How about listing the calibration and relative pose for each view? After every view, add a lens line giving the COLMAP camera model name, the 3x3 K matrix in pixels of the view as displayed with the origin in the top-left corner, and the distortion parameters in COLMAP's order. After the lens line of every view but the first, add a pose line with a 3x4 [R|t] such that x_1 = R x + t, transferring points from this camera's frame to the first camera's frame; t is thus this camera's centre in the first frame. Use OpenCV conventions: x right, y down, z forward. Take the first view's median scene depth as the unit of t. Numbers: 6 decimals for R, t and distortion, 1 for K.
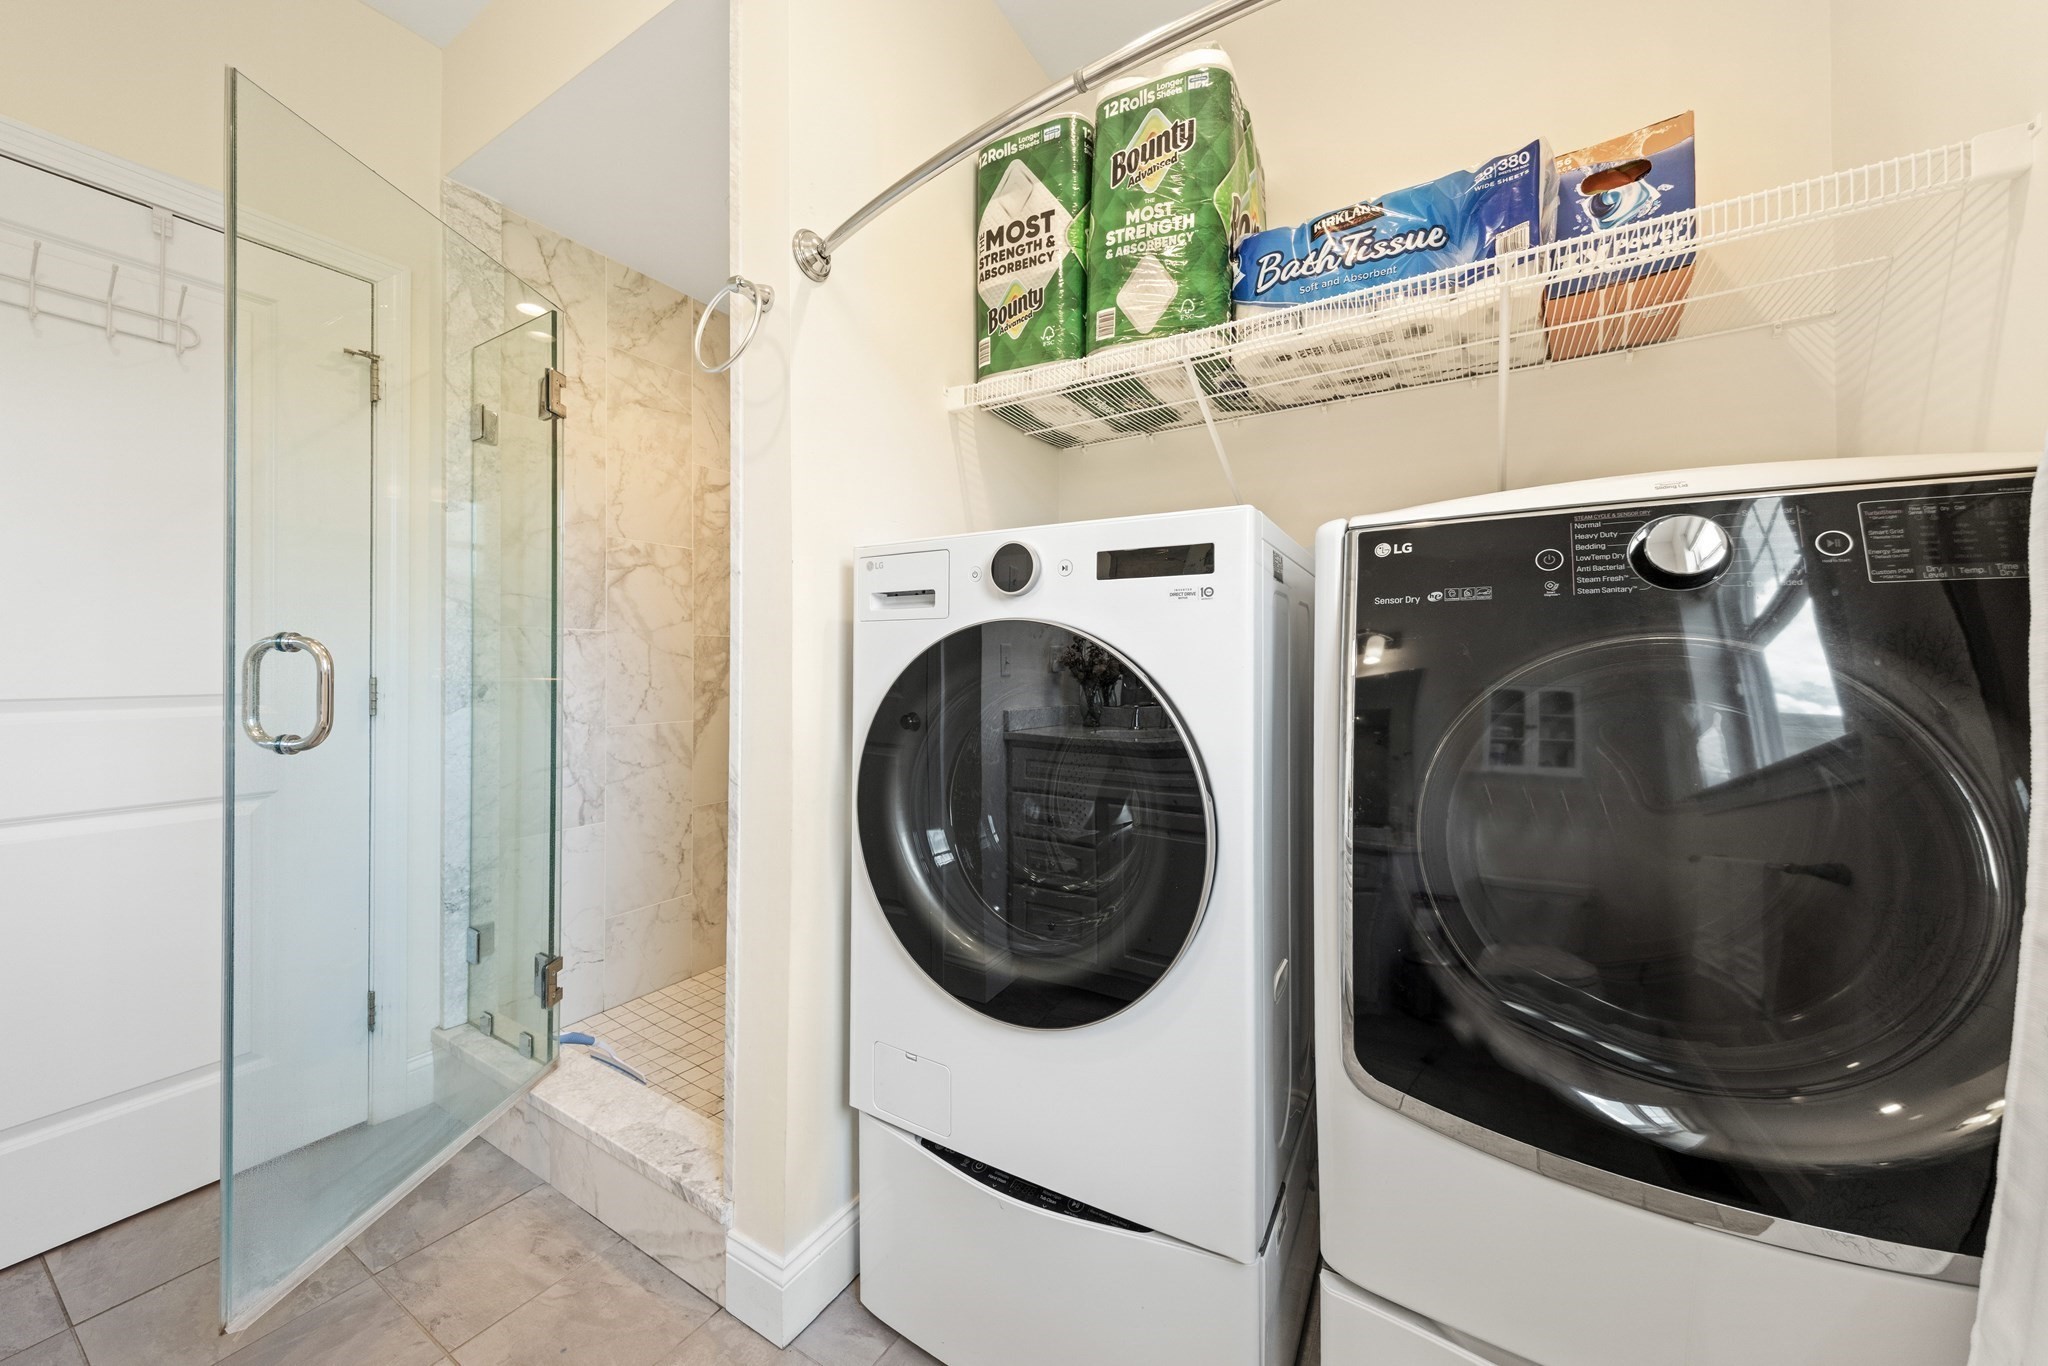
lens RADIAL K [[718.8, 0, 1046.1], [0, 718.8, 690.5], [0, 0, 1]] dist [0.057753, -0.018154]
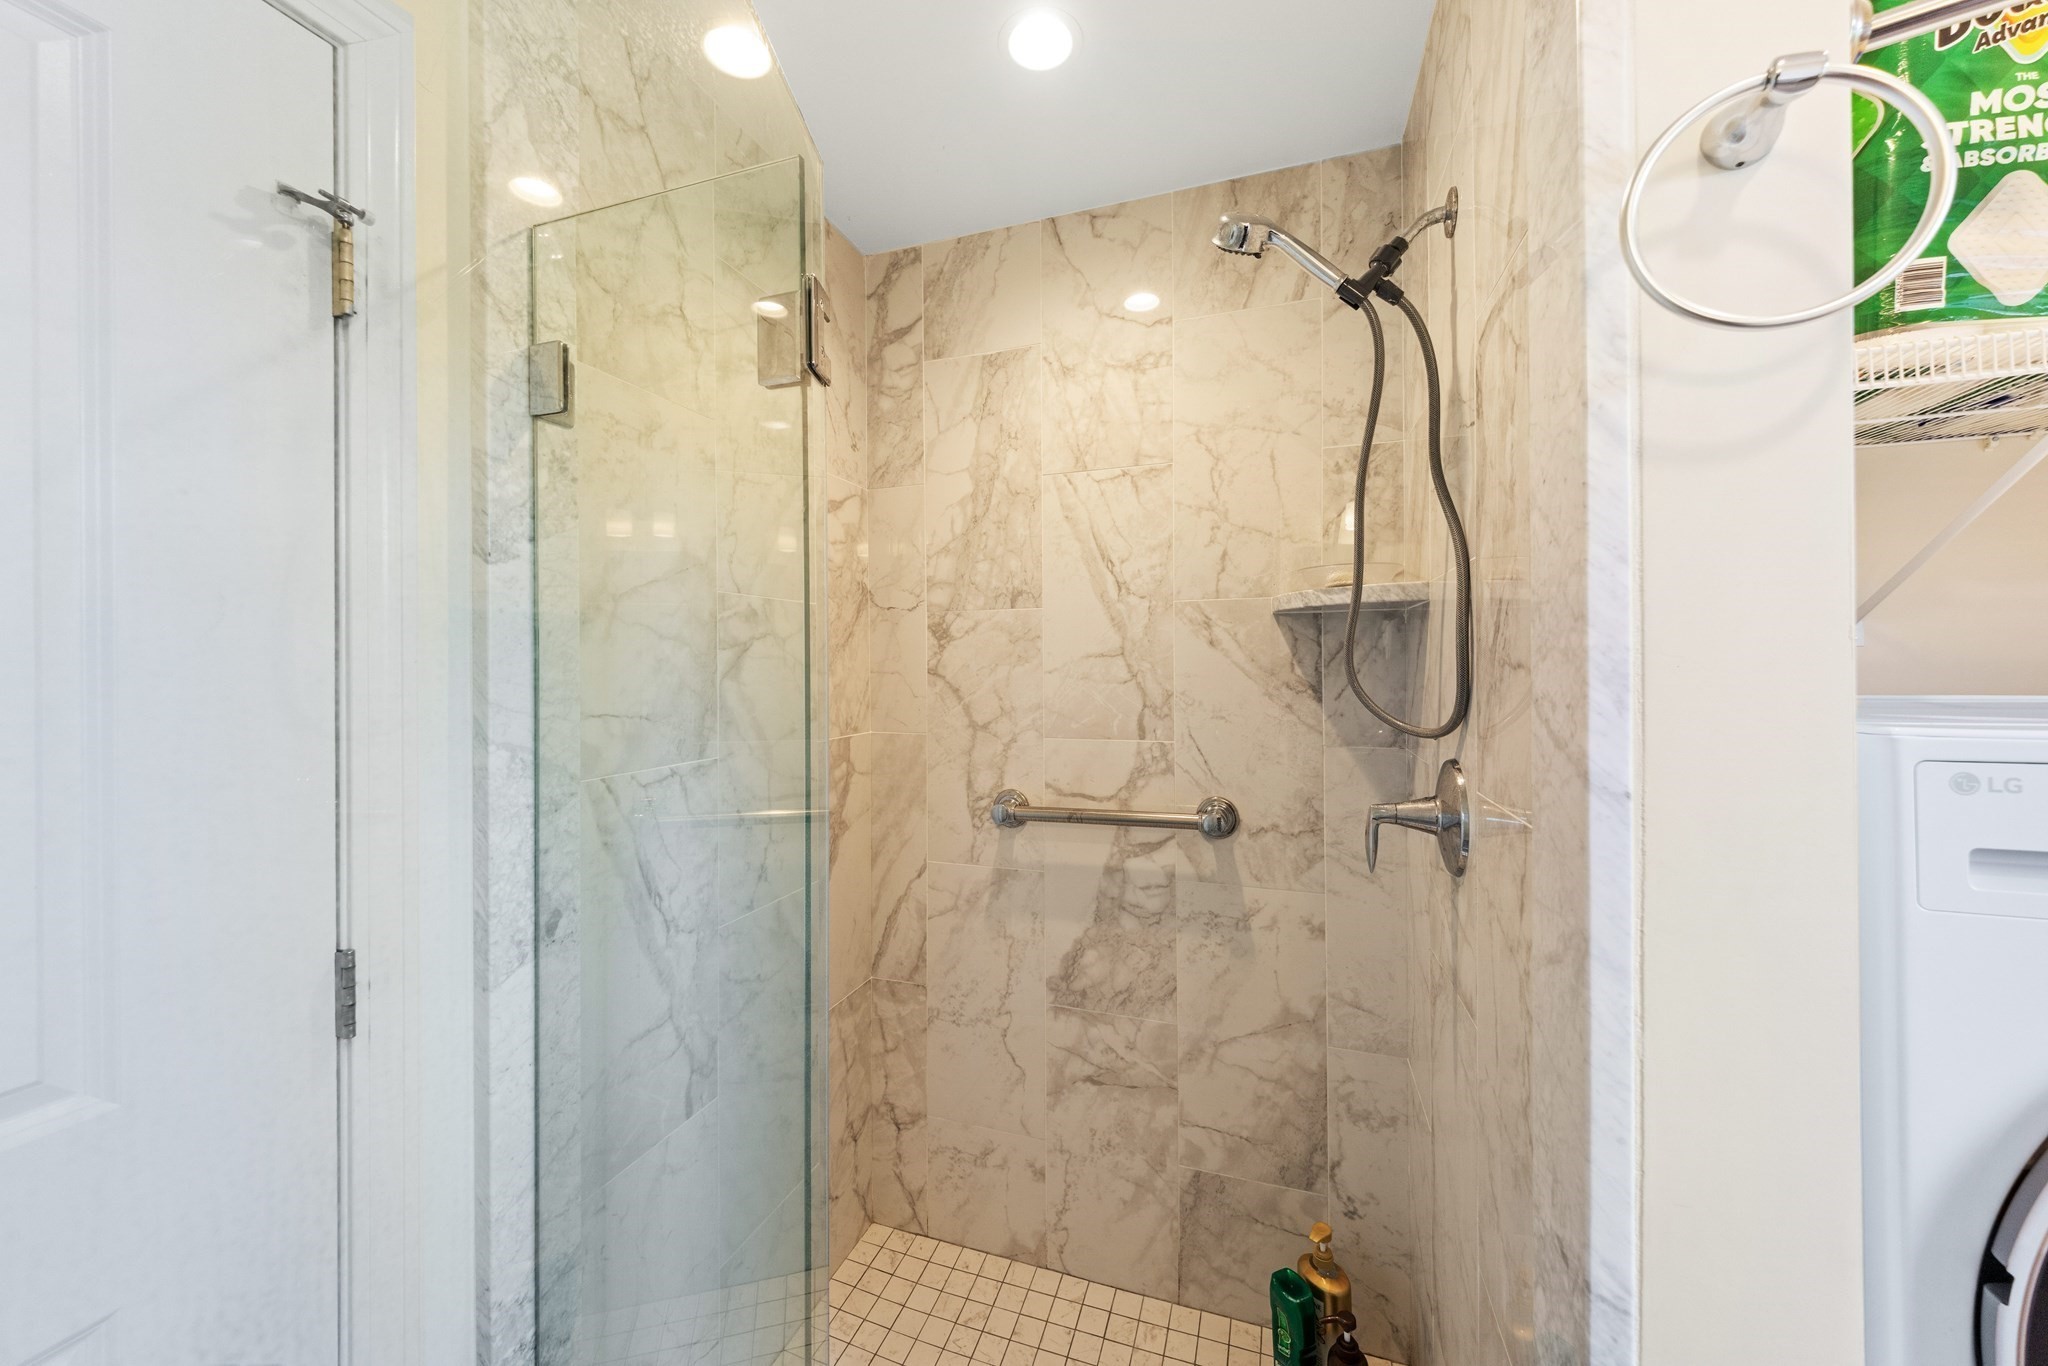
lens RADIAL K [[713.6, 0, 979.9], [0, 713.6, 677.8], [0, 0, 1]] dist [0.014675, 0.000046]
pose [[0.973508, -0.016710, 0.228041, -0.596400], [0.015869, 0.999859, 0.005518, -0.162132], [-0.228101, -0.001753, 0.973636, 0.470232]]
